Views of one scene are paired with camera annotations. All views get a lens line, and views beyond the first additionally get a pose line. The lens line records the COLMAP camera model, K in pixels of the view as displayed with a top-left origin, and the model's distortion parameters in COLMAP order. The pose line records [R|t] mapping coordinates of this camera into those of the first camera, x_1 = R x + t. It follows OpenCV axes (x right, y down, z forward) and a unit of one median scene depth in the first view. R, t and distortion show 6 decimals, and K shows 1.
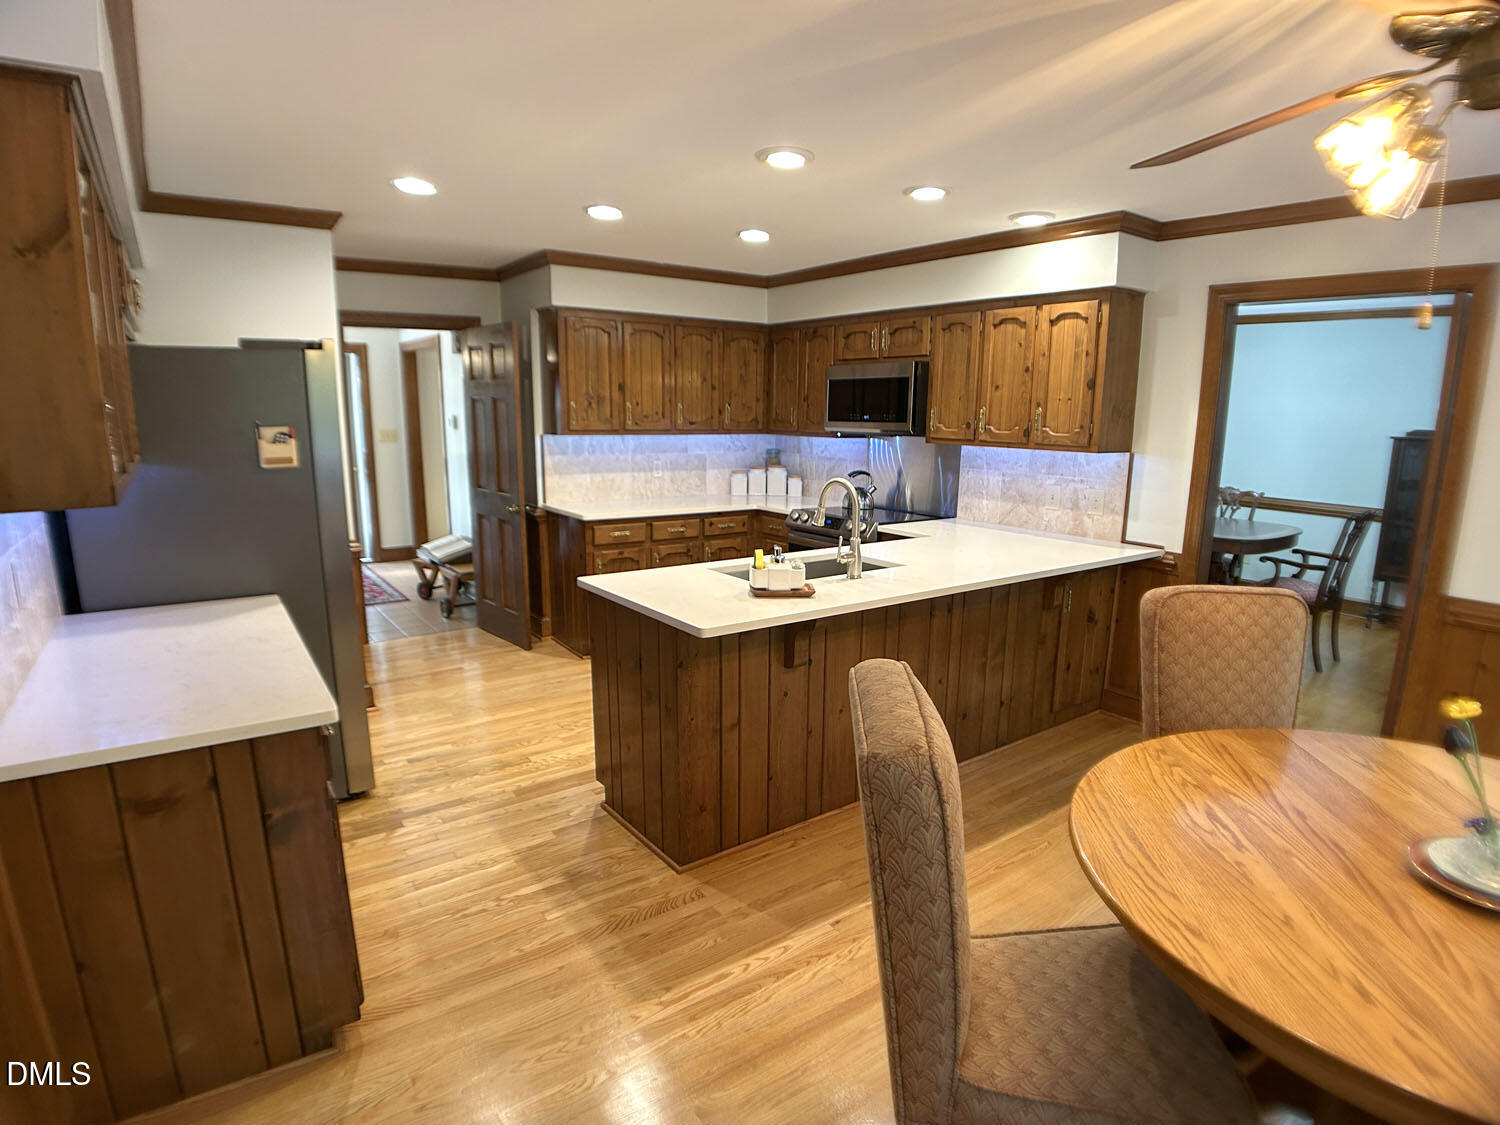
lens RADIAL K [[802.7, 0, 752.8], [0, 802.7, 580.3], [0, 0, 1]] dist [-0.095249, 0.000167]
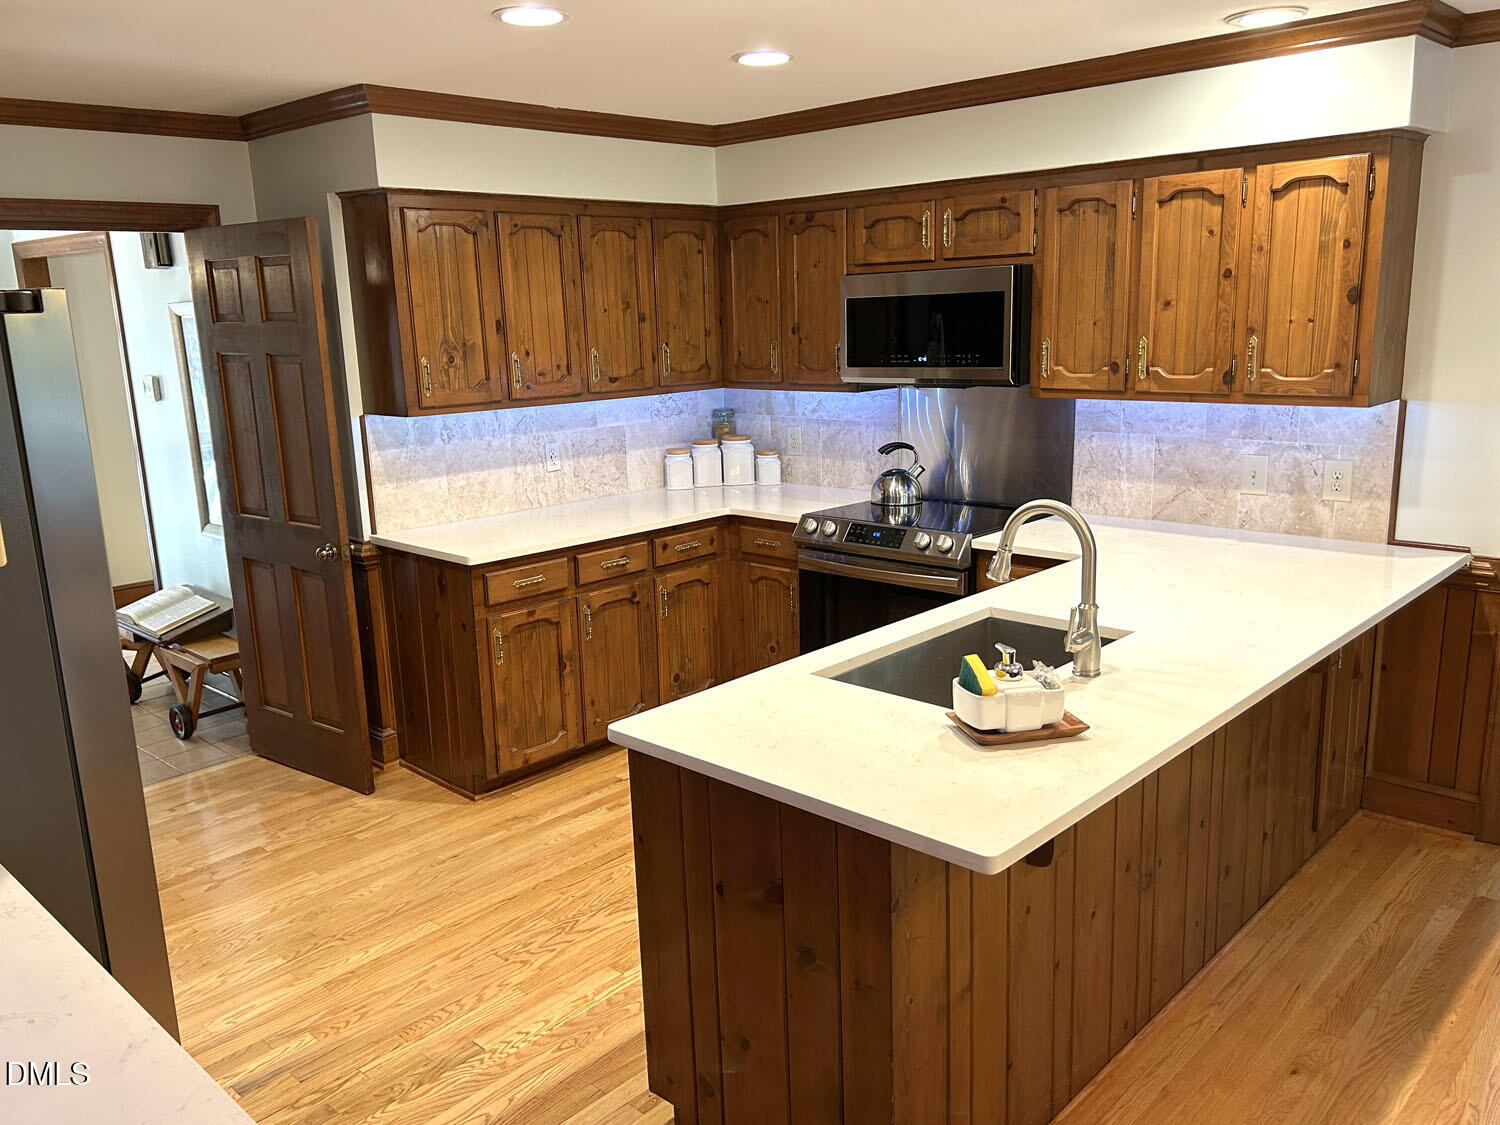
lens RADIAL K [[1176.7, 0, 750.0], [0, 1176.7, 562.5], [0, 0, 1]] dist [0.007423, -0.009867]
pose [[0.983721, -0.080494, 0.160665, -0.141738], [0.080564, 0.996731, 0.006085, -0.063047], [-0.160630, 0.006958, 0.986990, 0.127101]]
